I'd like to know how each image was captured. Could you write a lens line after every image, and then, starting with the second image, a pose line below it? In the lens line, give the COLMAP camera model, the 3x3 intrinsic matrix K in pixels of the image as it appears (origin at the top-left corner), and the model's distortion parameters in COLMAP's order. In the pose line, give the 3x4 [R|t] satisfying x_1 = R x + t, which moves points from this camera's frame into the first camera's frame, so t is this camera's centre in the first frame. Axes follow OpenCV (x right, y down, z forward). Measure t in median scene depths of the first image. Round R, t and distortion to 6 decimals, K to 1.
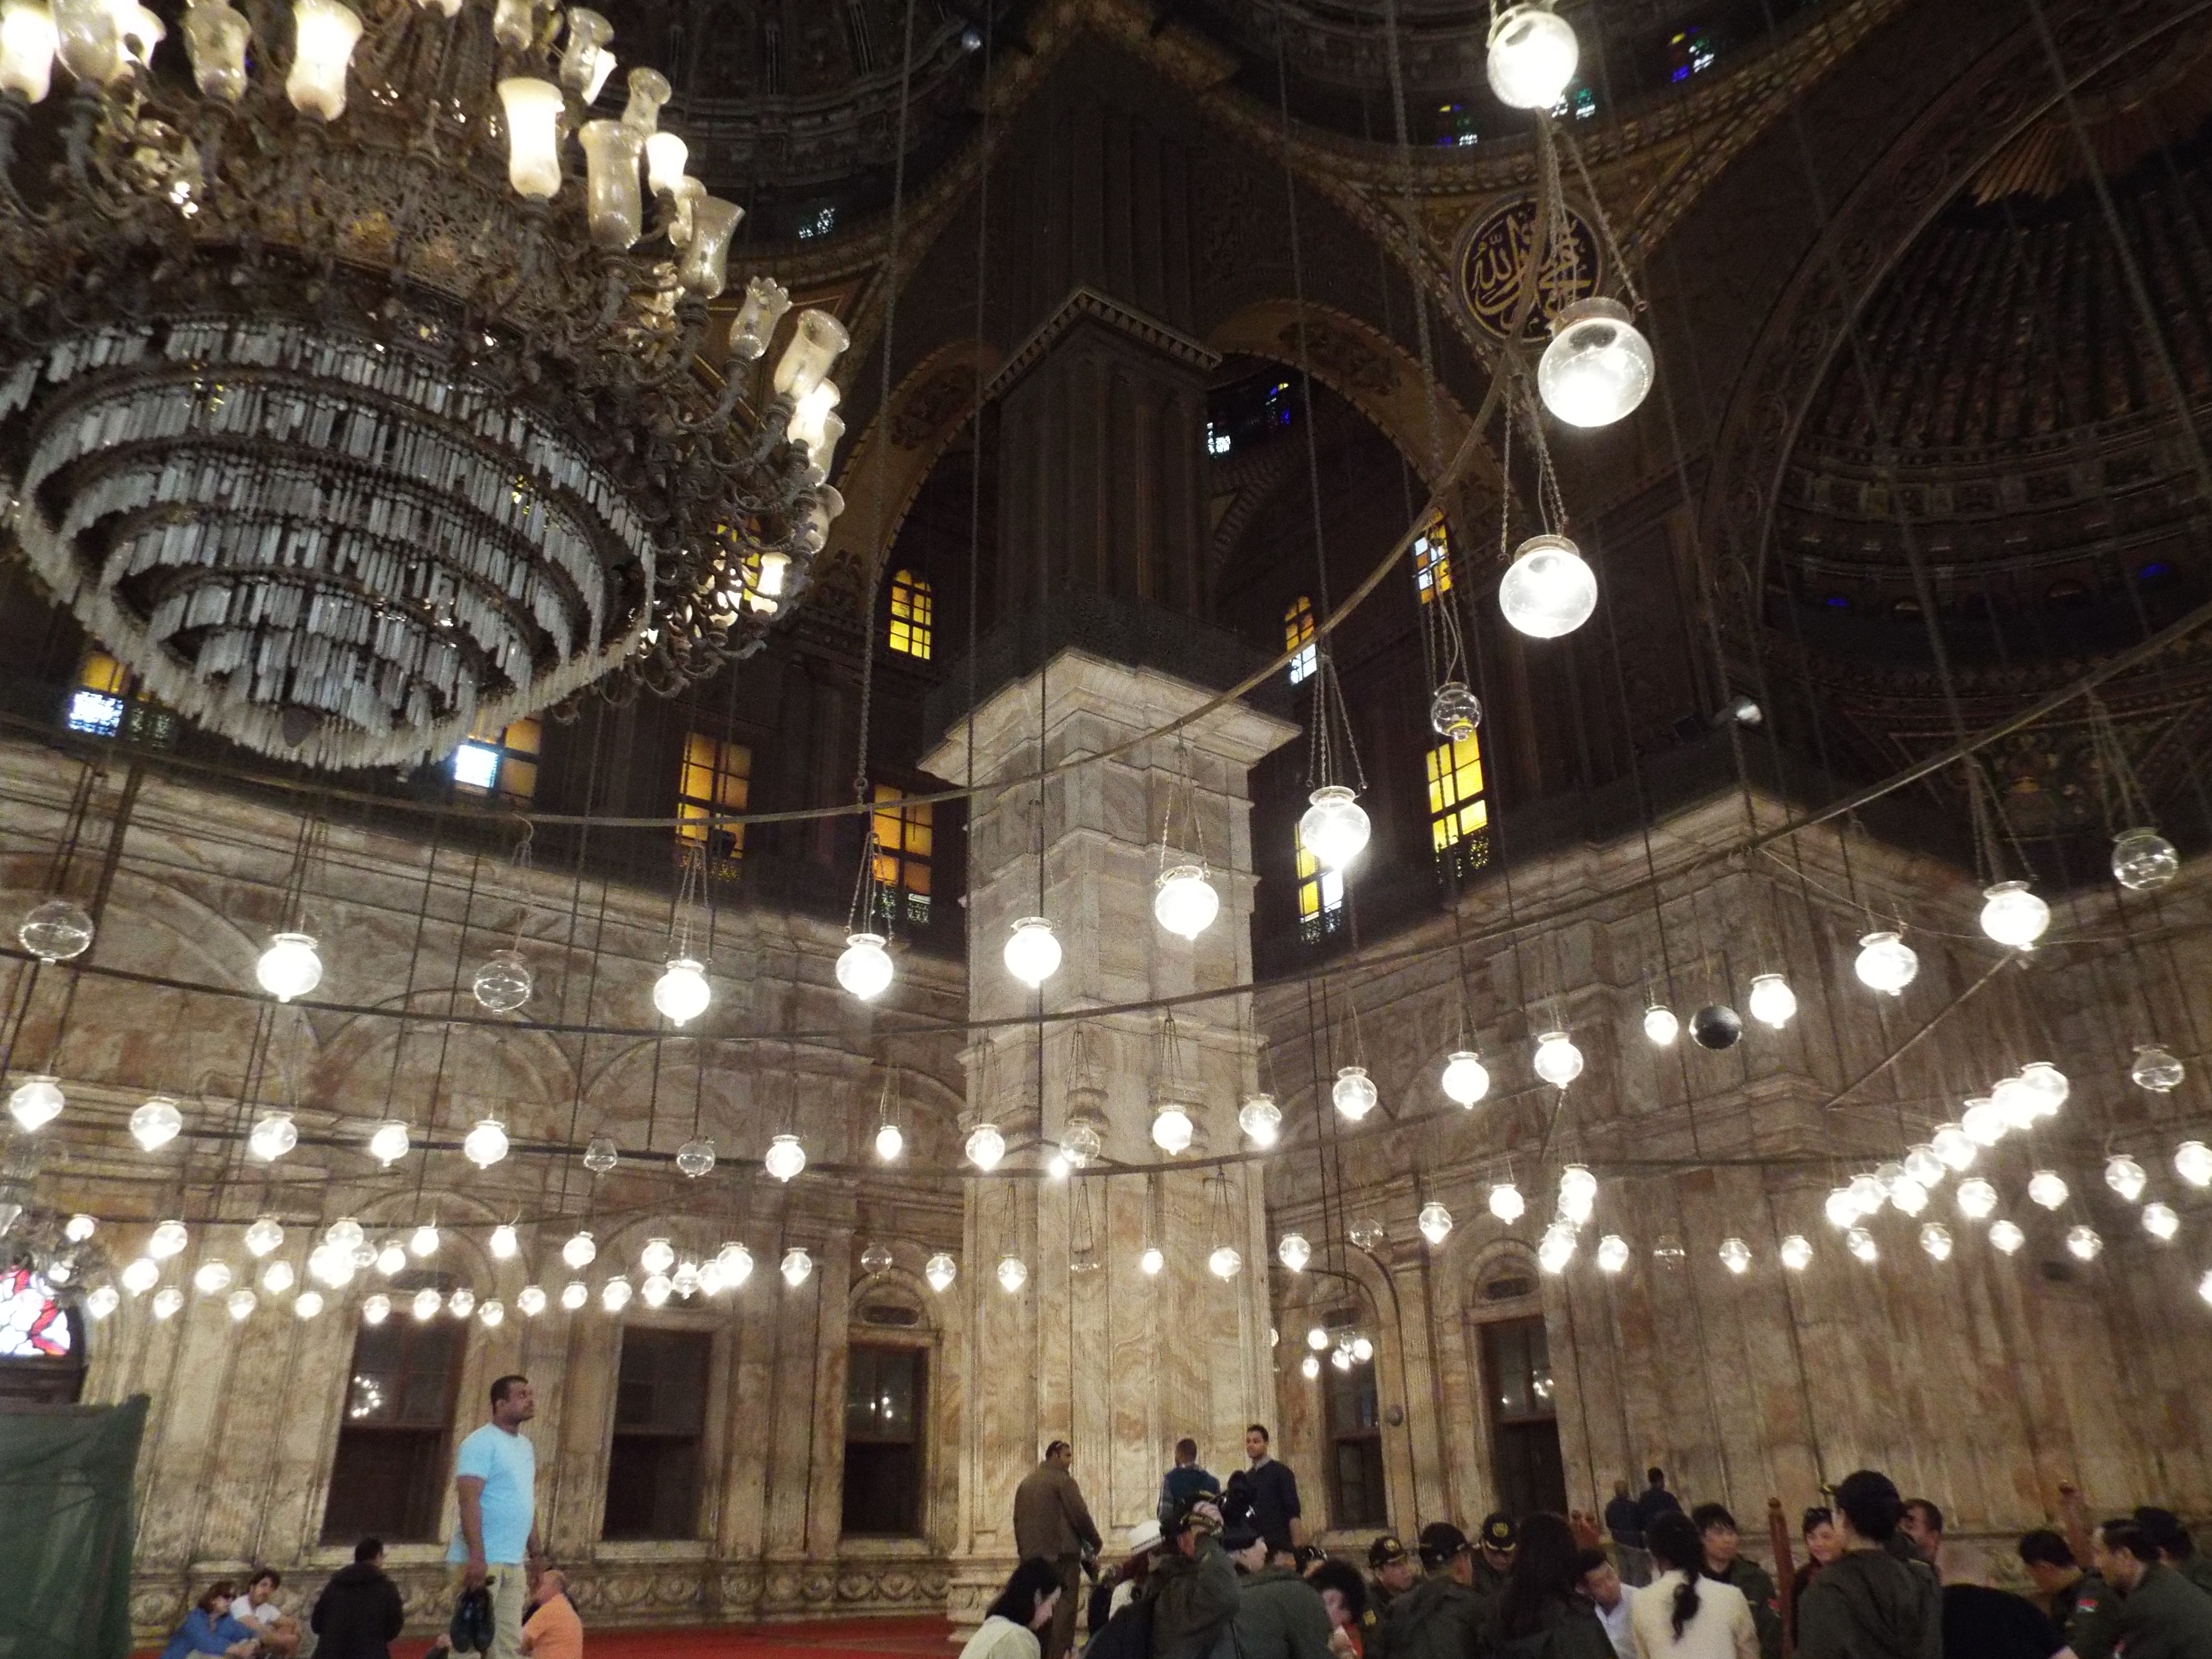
lens RADIAL K [[1633.9, 0, 1109.1], [0, 1633.9, 839.2], [0, 0, 1]] dist [-0.015683, 0.023594]
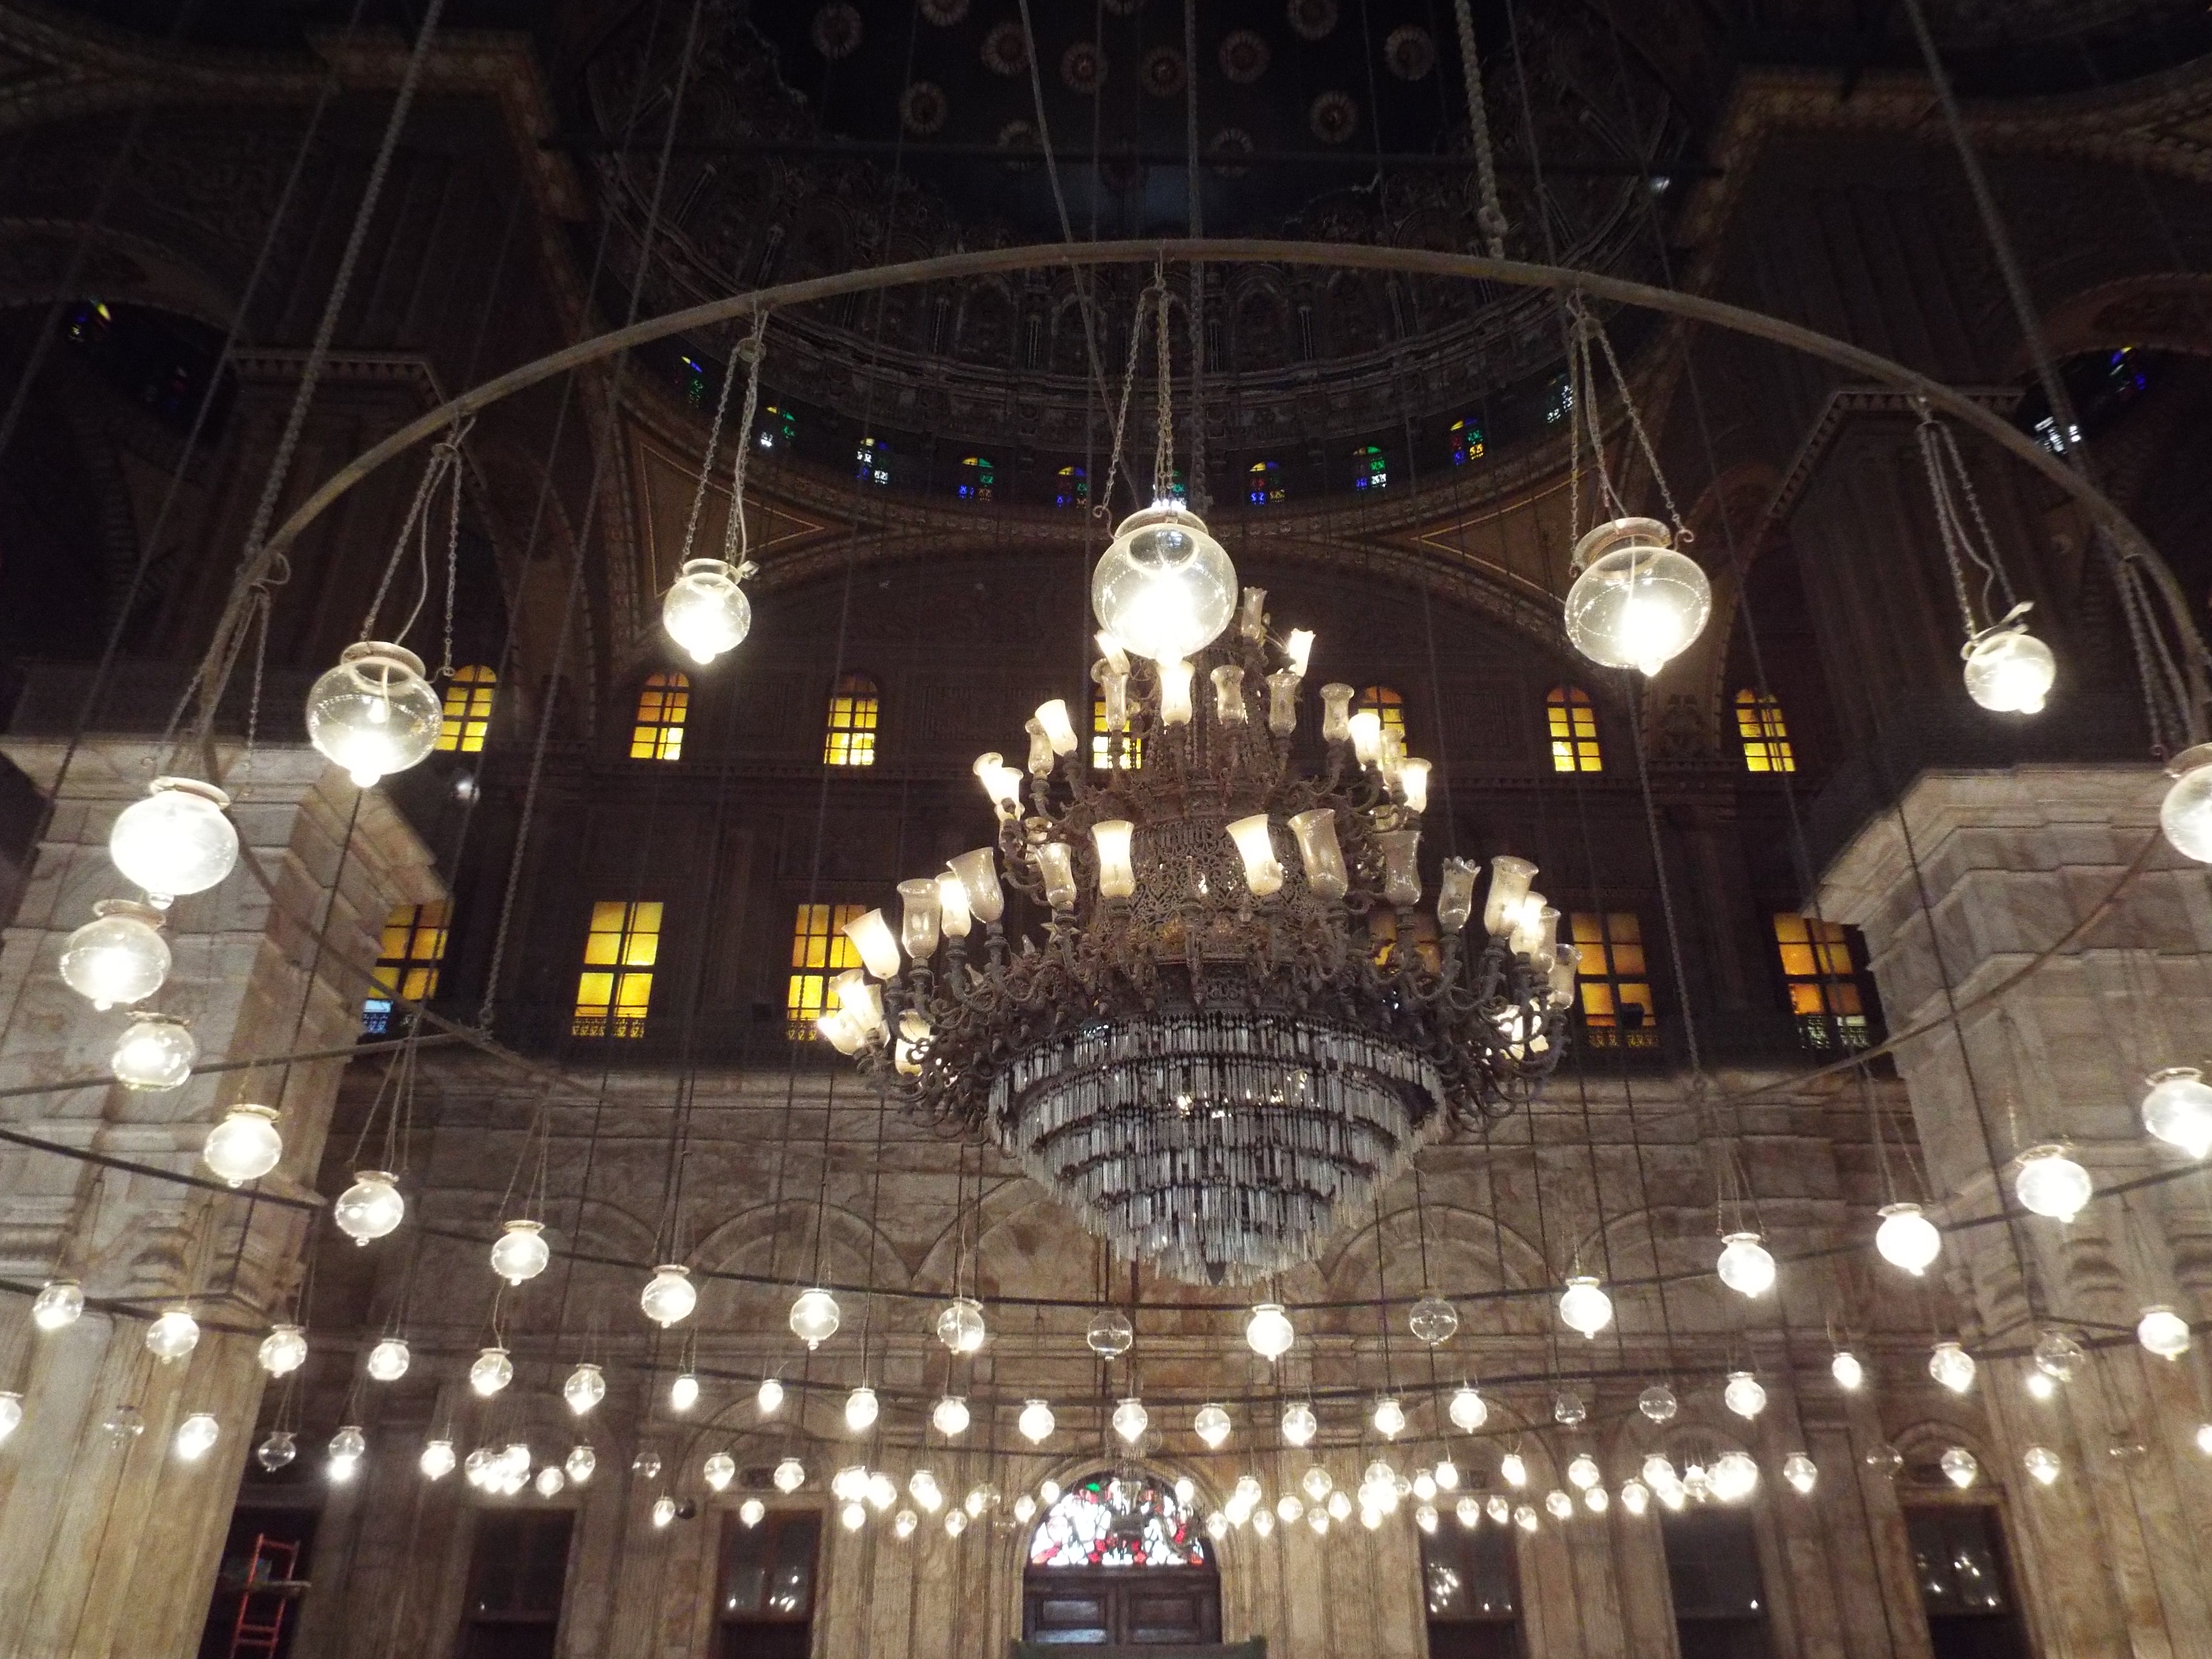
lens RADIAL K [[1633.9, 0, 1114.8], [0, 1633.9, 822.5], [0, 0, 1]] dist [-0.015683, 0.023594]
pose [[0.822035, -0.260077, -0.506575, 0.071500], [0.228671, 0.965495, -0.124616, -0.092430], [0.521505, -0.013400, 0.853143, -0.064170]]
